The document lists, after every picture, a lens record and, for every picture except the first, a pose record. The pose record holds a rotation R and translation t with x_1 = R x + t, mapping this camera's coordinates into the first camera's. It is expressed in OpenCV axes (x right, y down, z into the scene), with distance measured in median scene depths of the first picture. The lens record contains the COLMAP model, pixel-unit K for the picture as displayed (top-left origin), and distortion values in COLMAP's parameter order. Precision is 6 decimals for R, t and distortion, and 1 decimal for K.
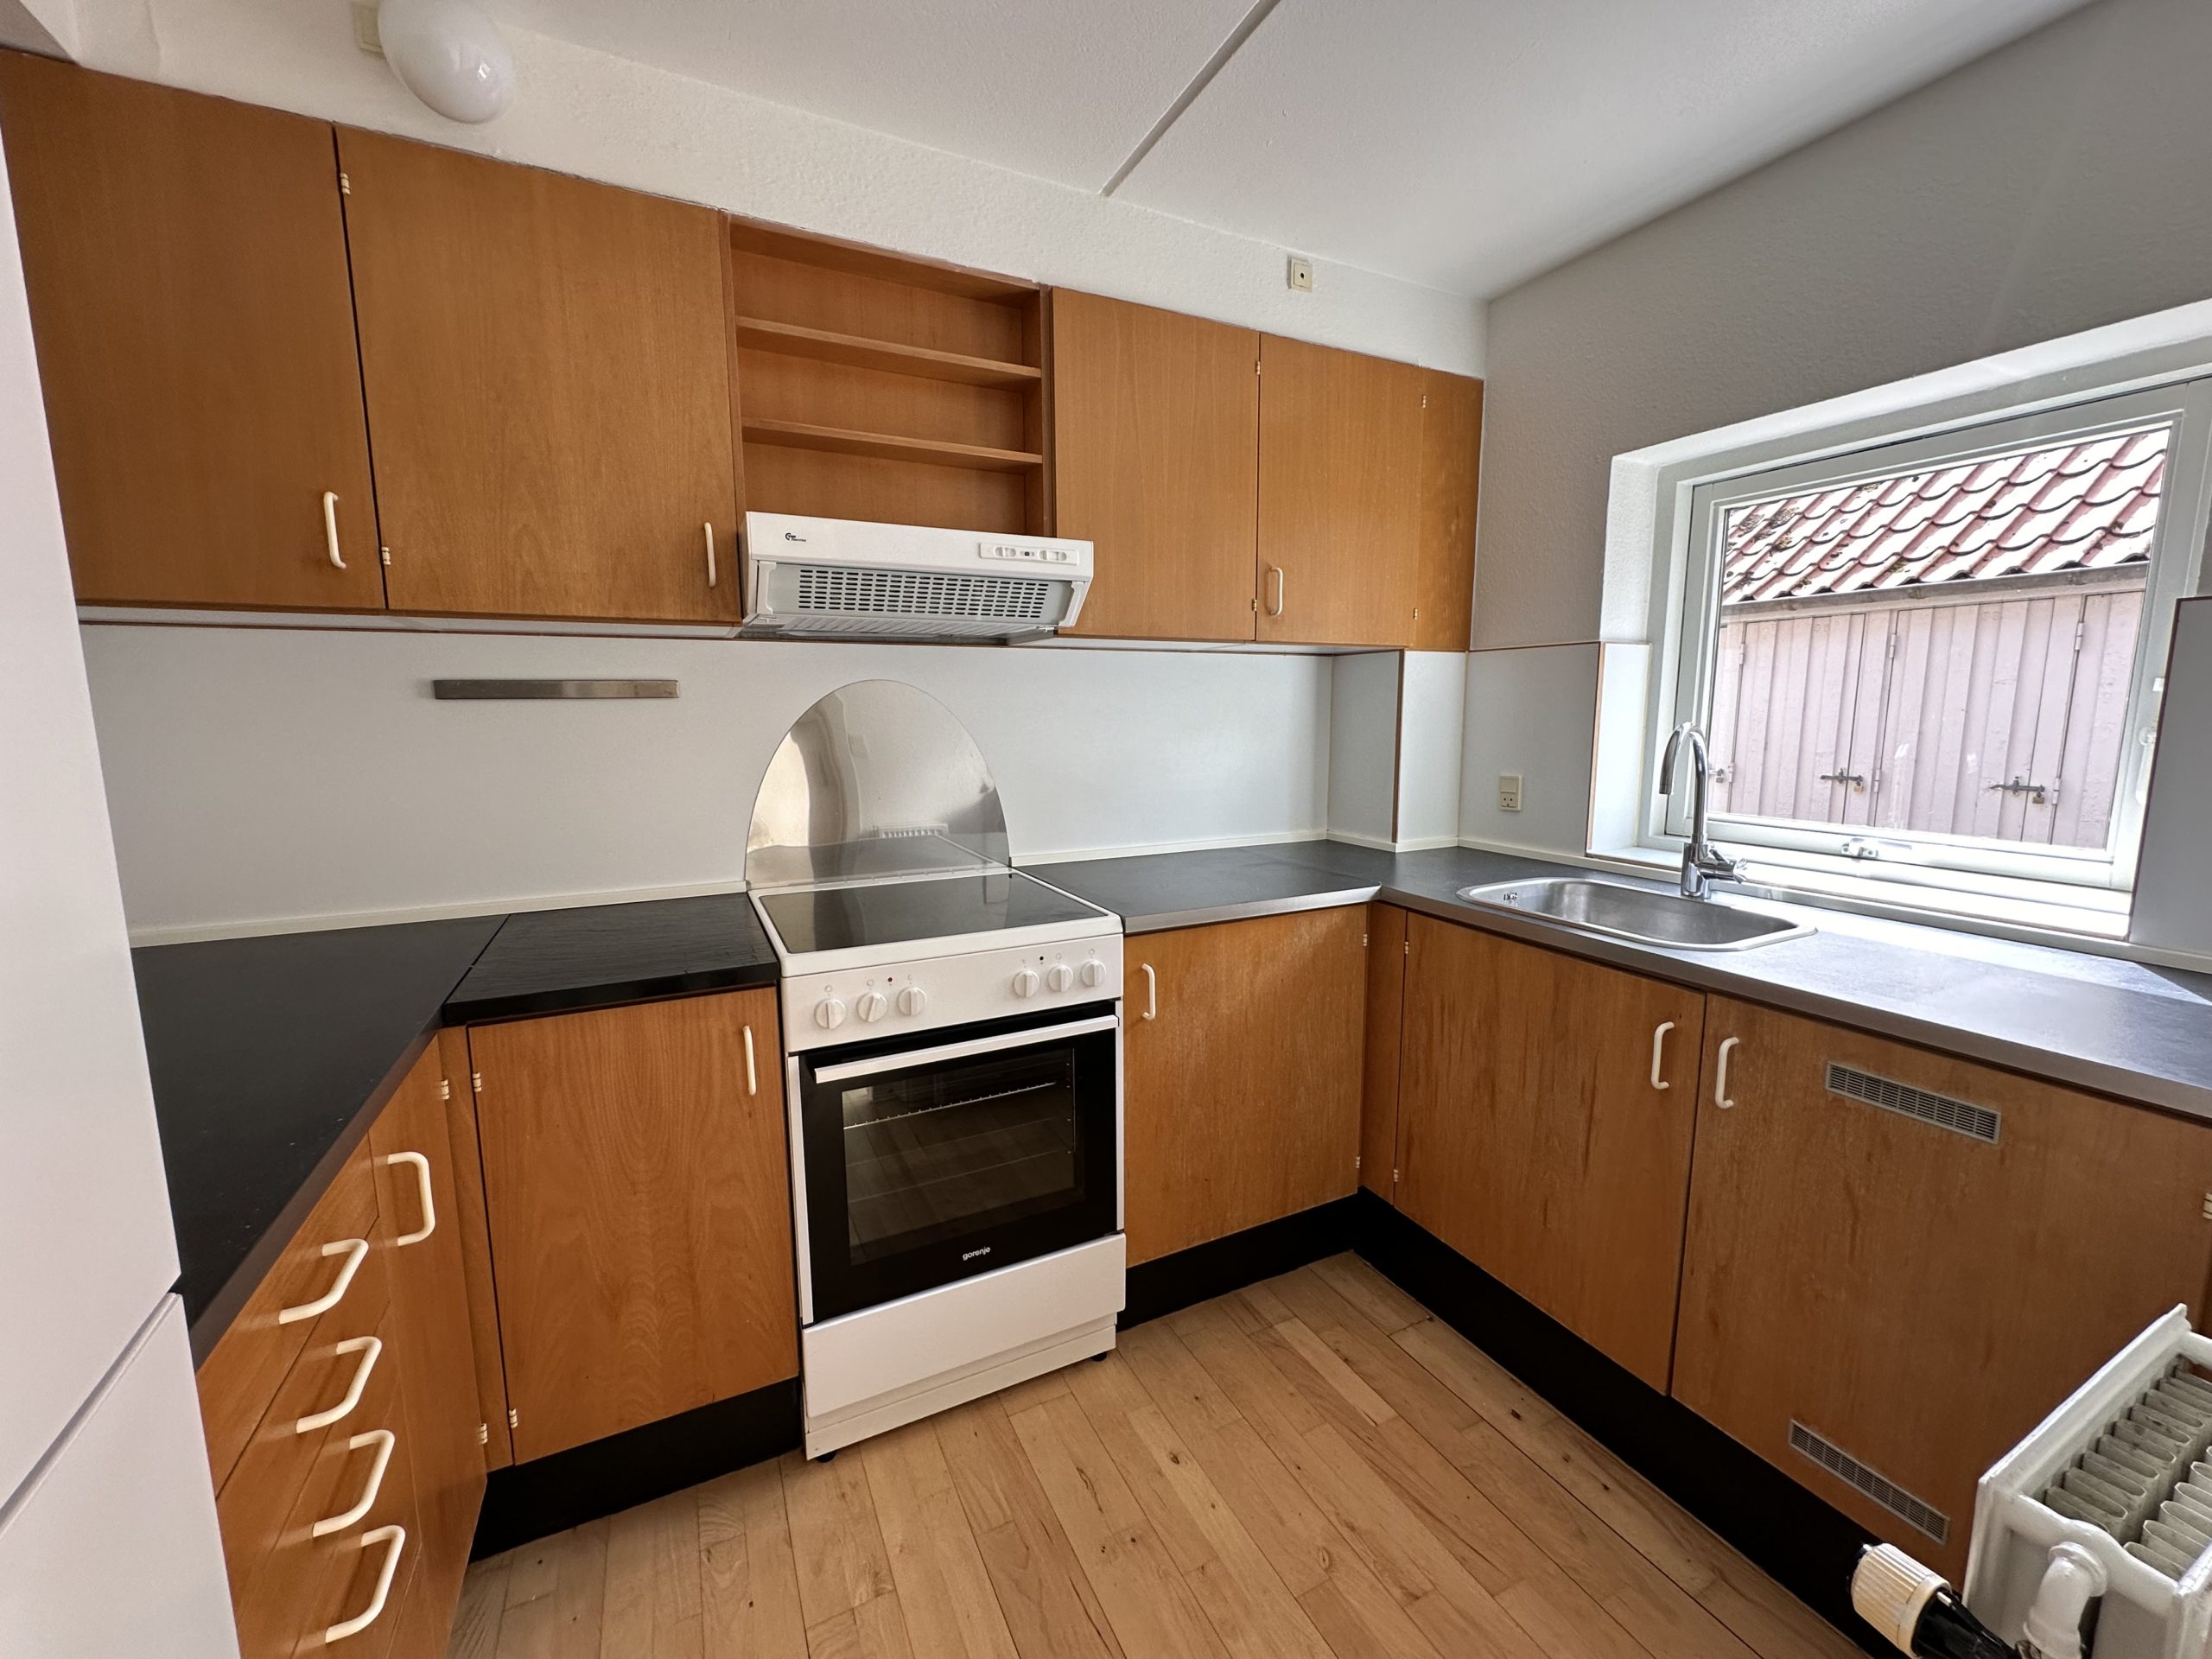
lens RADIAL K [[884.5, 0, 1104.5], [0, 884.5, 828.4], [0, 0, 1]] dist [0.000597, 0.000365]
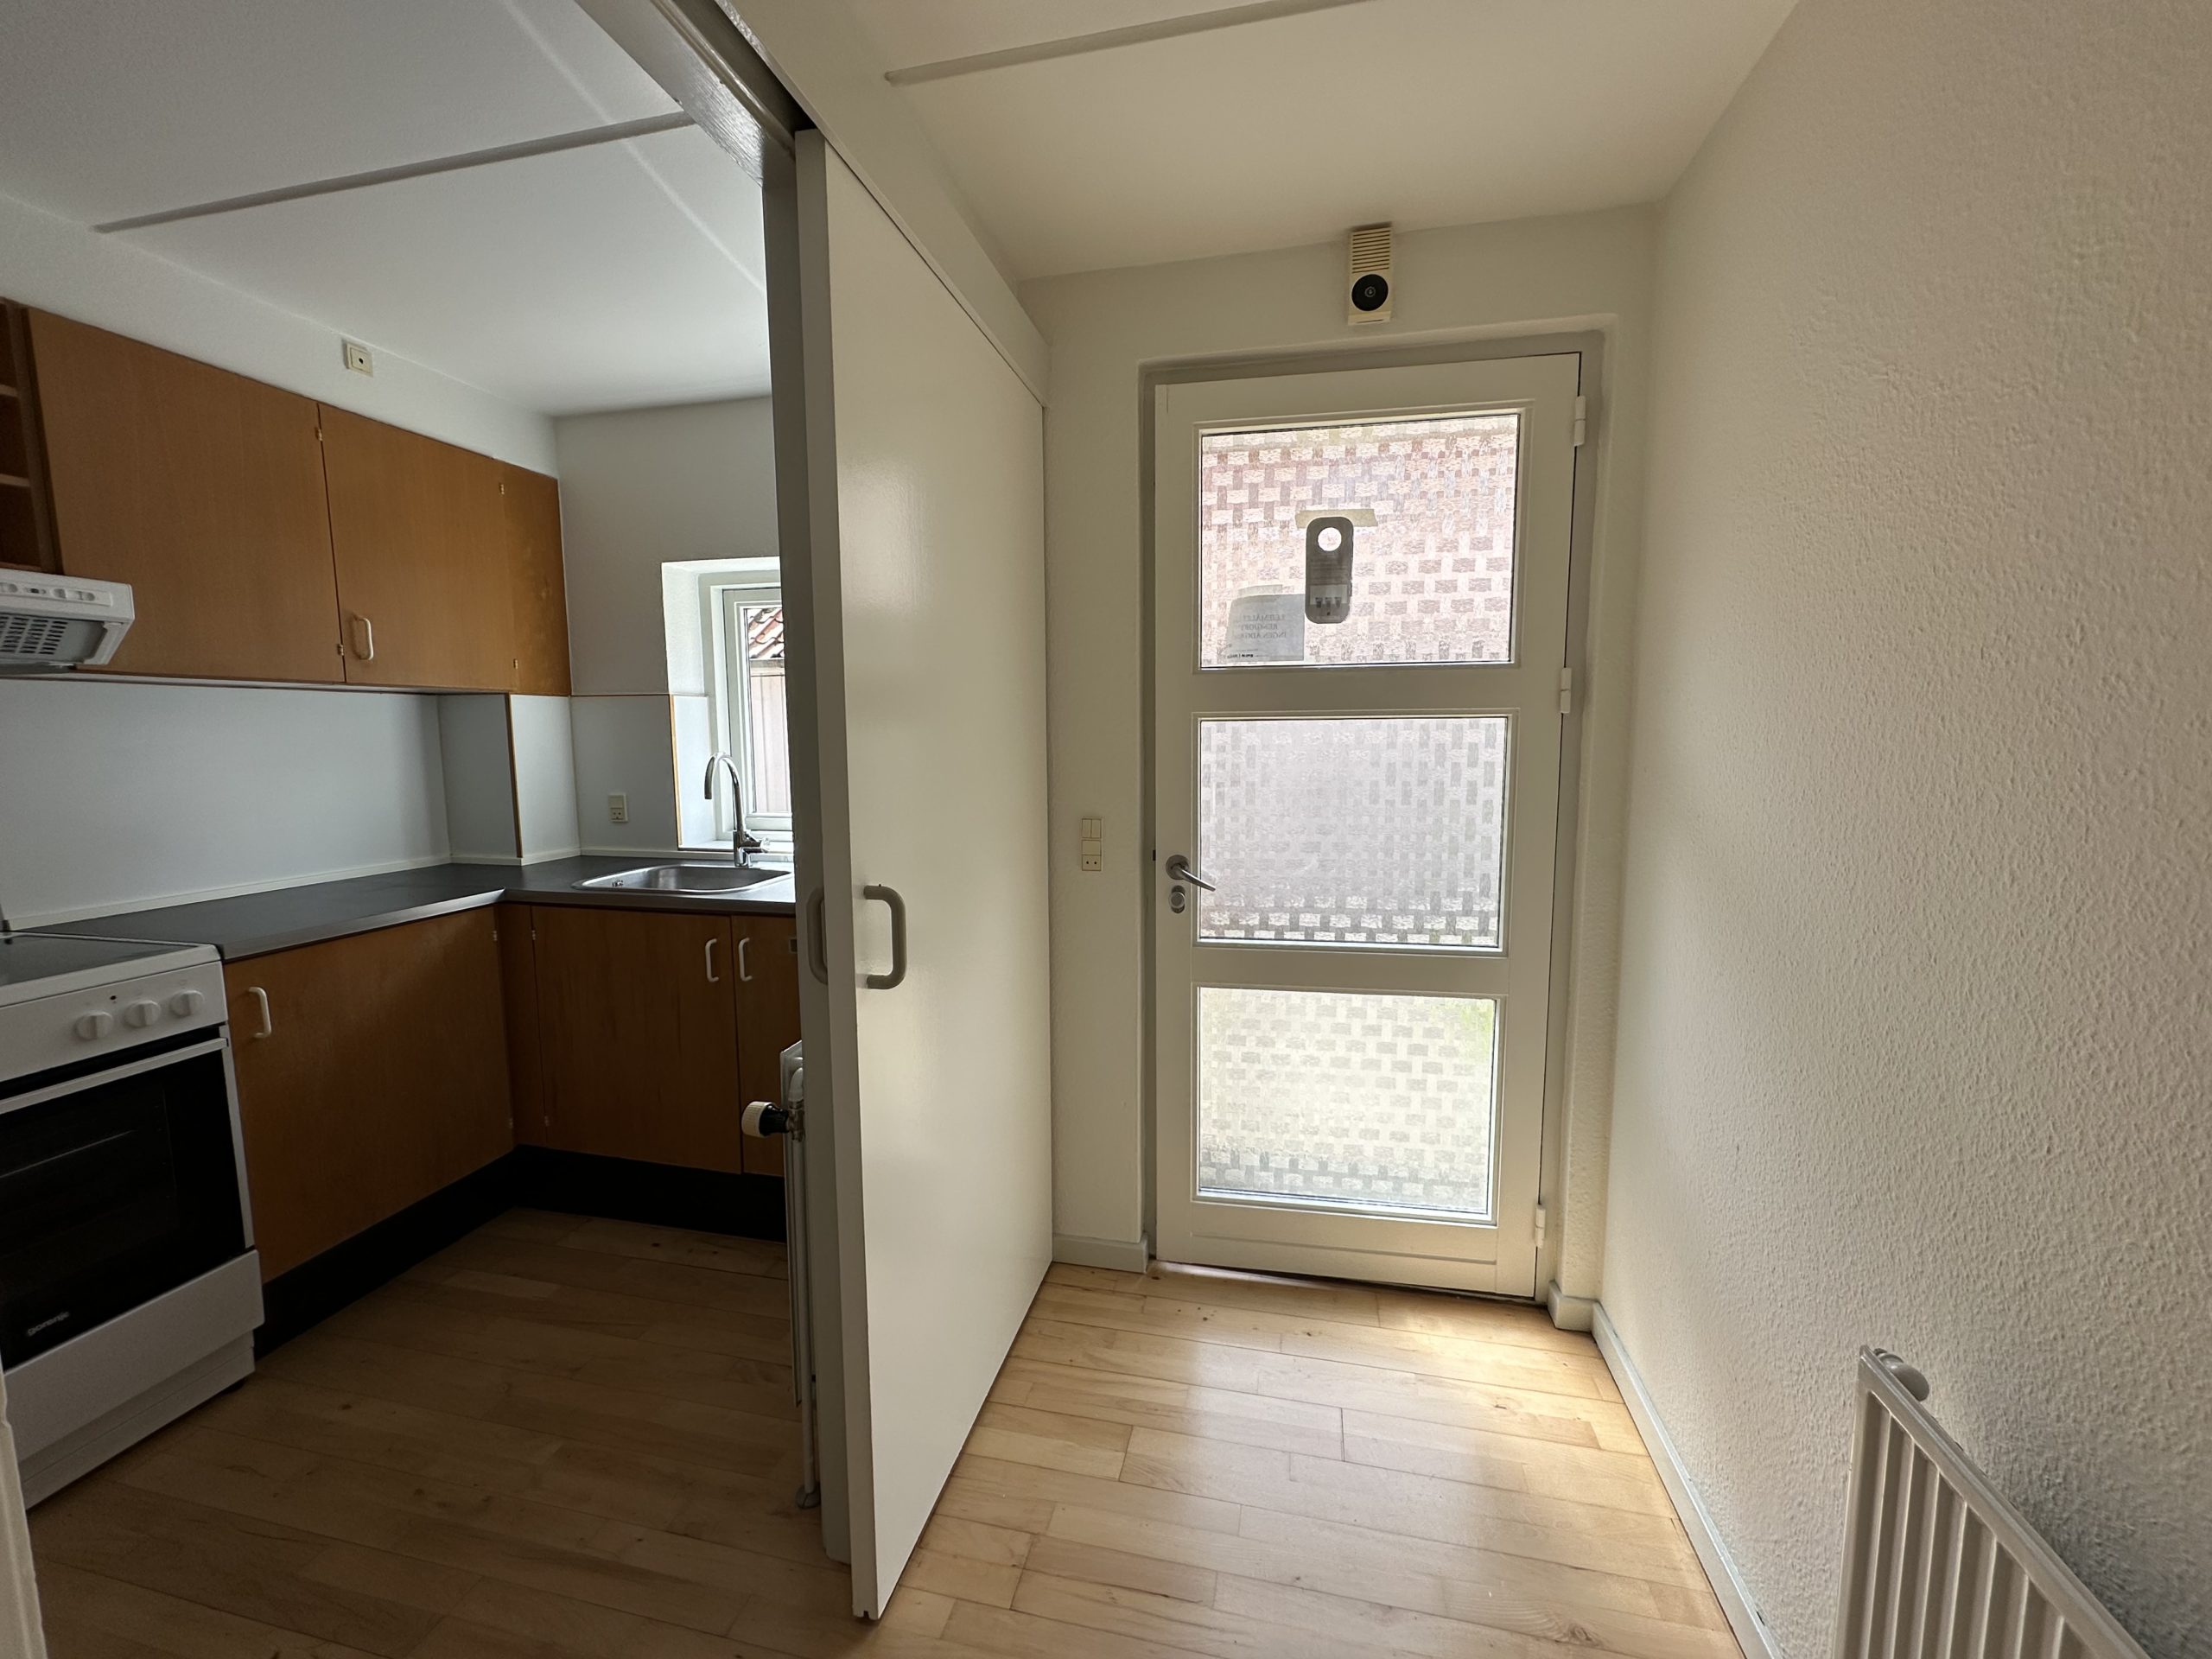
lens RADIAL K [[884.5, 0, 1104.5], [0, 884.5, 828.4], [0, 0, 1]] dist [0.000597, 0.000365]
pose [[0.636569, -0.082564, 0.766788, -0.094697], [0.105373, 0.994240, 0.019576, 0.046682], [-0.763987, 0.068337, 0.641602, -0.442507]]
